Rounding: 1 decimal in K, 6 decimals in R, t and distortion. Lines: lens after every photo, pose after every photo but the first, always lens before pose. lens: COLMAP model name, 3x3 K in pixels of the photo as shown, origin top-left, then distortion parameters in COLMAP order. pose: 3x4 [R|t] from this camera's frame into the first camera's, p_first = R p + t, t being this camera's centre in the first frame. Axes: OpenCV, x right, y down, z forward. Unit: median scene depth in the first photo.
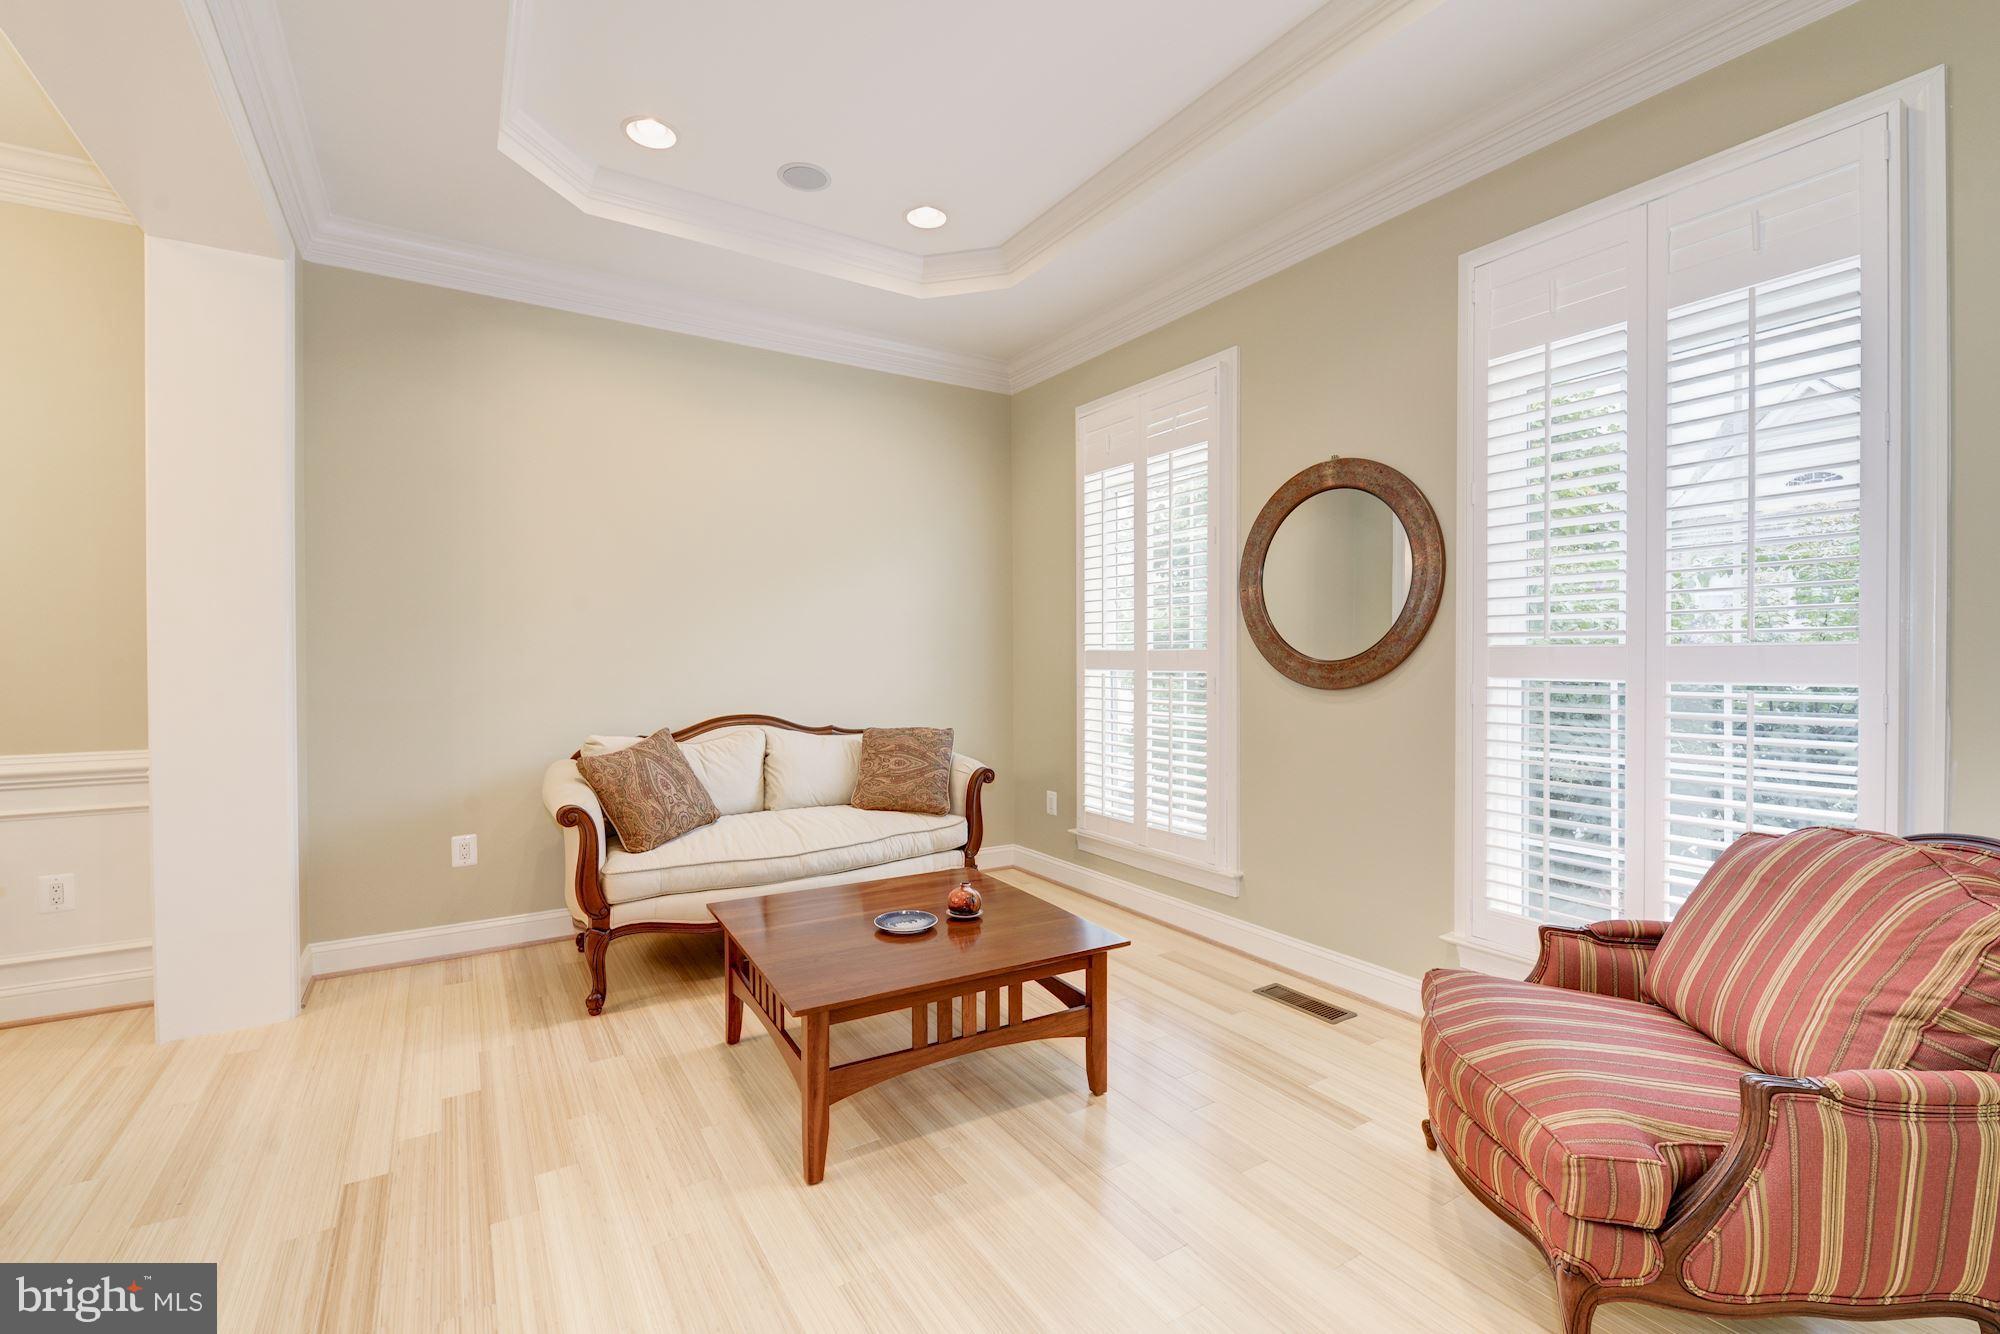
lens RADIAL K [[863.5, 0, 982.1], [0, 863.5, 667.5], [0, 0, 1]] dist [0.006711, -0.005137]
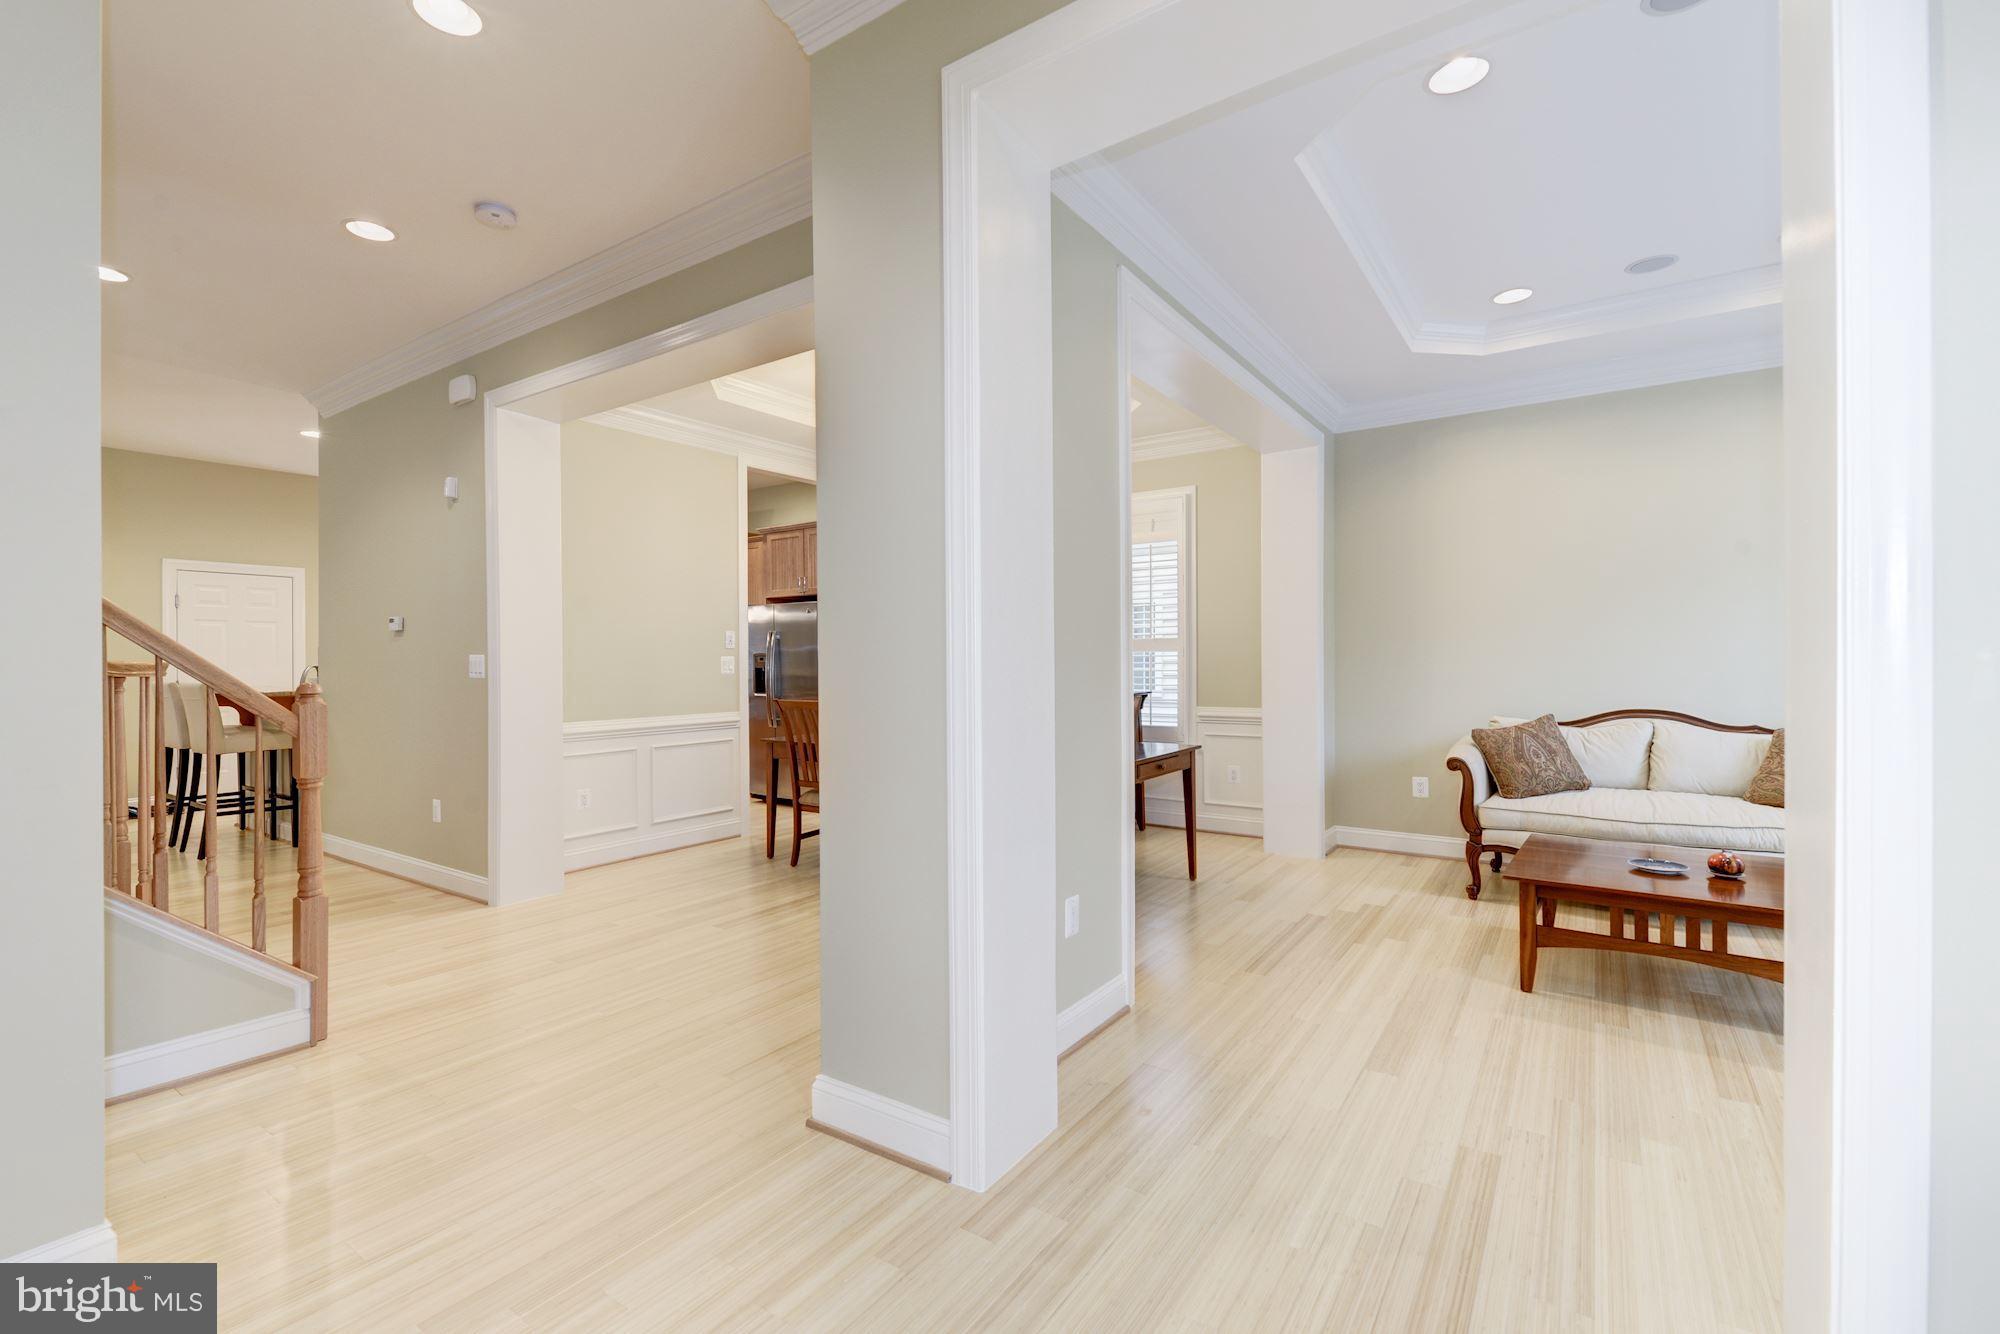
lens RADIAL K [[863.5, 0, 998.5], [0, 863.5, 666.4], [0, 0, 1]] dist [0.006711, -0.005137]
pose [[0.413239, 0.002493, -0.910619, 0.561054], [-0.000990, 0.999997, 0.002288, -0.006095], [0.910622, -0.000044, 0.413240, -0.360406]]
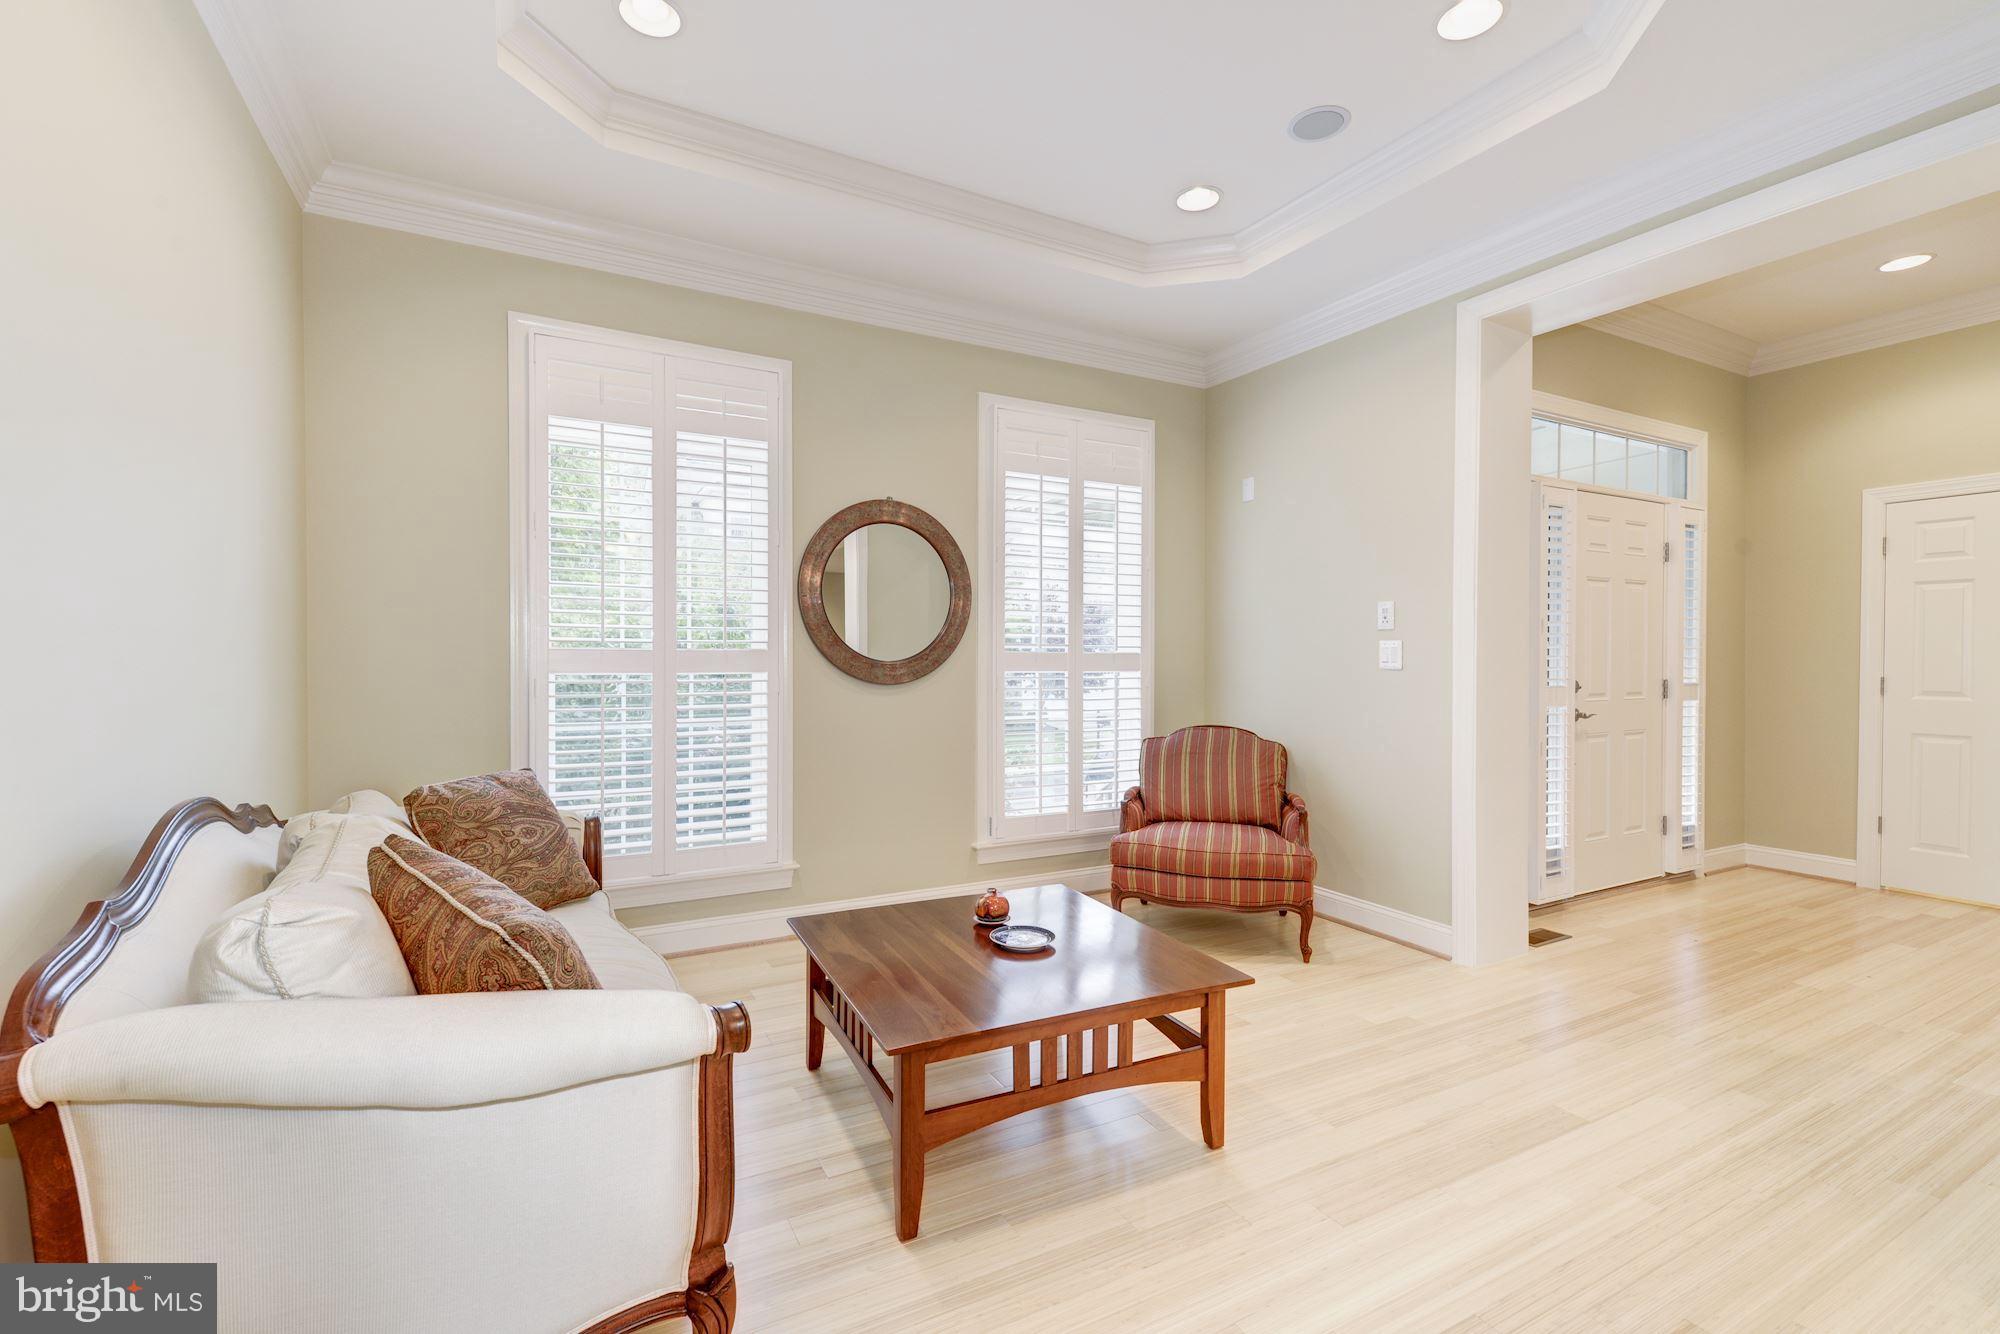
lens RADIAL K [[863.5, 0, 993.5], [0, 863.5, 668.6], [0, 0, 1]] dist [0.006711, -0.005137]
pose [[0.060431, -0.015464, 0.998053, -0.896191], [0.006538, 0.999865, 0.015097, -0.016100], [-0.998151, 0.005613, 0.060524, 0.836381]]
